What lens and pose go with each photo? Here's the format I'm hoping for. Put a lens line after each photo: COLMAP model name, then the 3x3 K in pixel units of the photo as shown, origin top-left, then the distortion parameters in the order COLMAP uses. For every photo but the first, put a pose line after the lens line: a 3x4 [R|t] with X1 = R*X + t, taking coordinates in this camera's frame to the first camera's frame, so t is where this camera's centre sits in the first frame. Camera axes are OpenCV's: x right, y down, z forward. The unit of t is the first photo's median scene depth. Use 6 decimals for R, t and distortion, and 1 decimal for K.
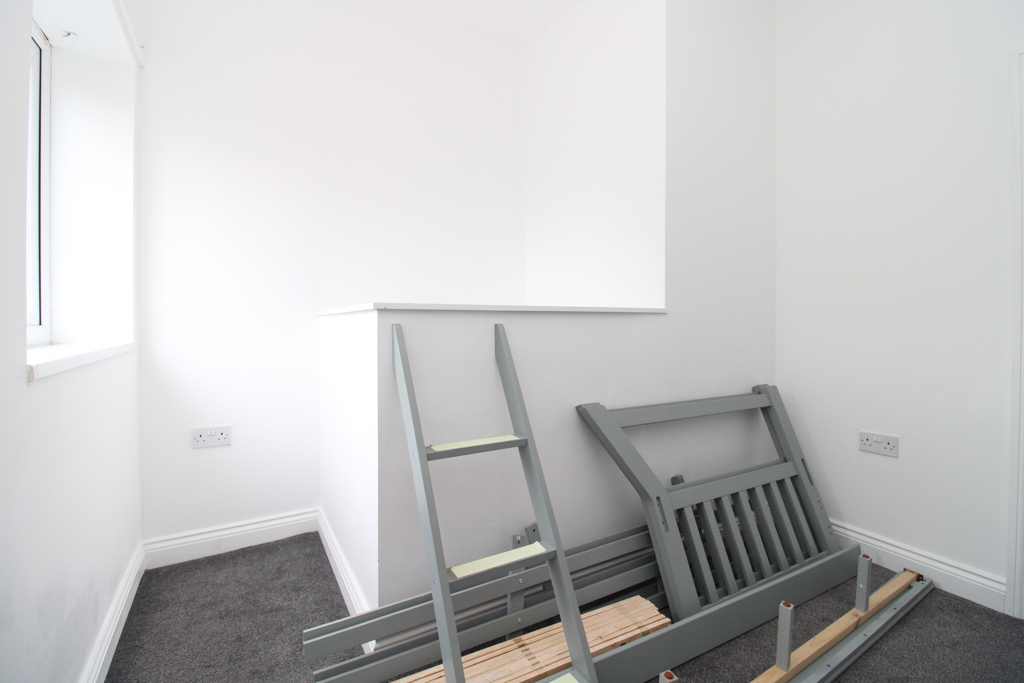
lens RADIAL K [[470.8, 0, 513.8], [0, 470.8, 318.1], [0, 0, 1]] dist [0.000888, -0.000031]
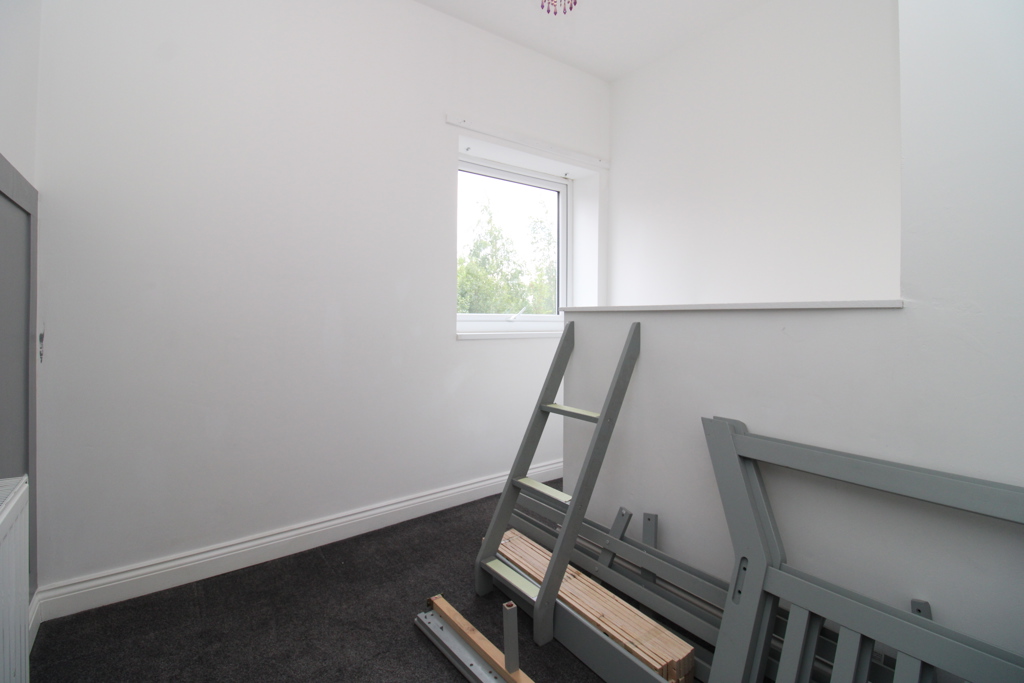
lens RADIAL K [[470.8, 0, 513.8], [0, 470.8, 318.1], [0, 0, 1]] dist [0.000888, -0.000031]
pose [[0.108815, -0.003477, -0.994056, 1.059678], [0.000237, 0.999994, -0.003471, 0.005908], [0.994062, 0.000142, 0.108815, 0.590325]]
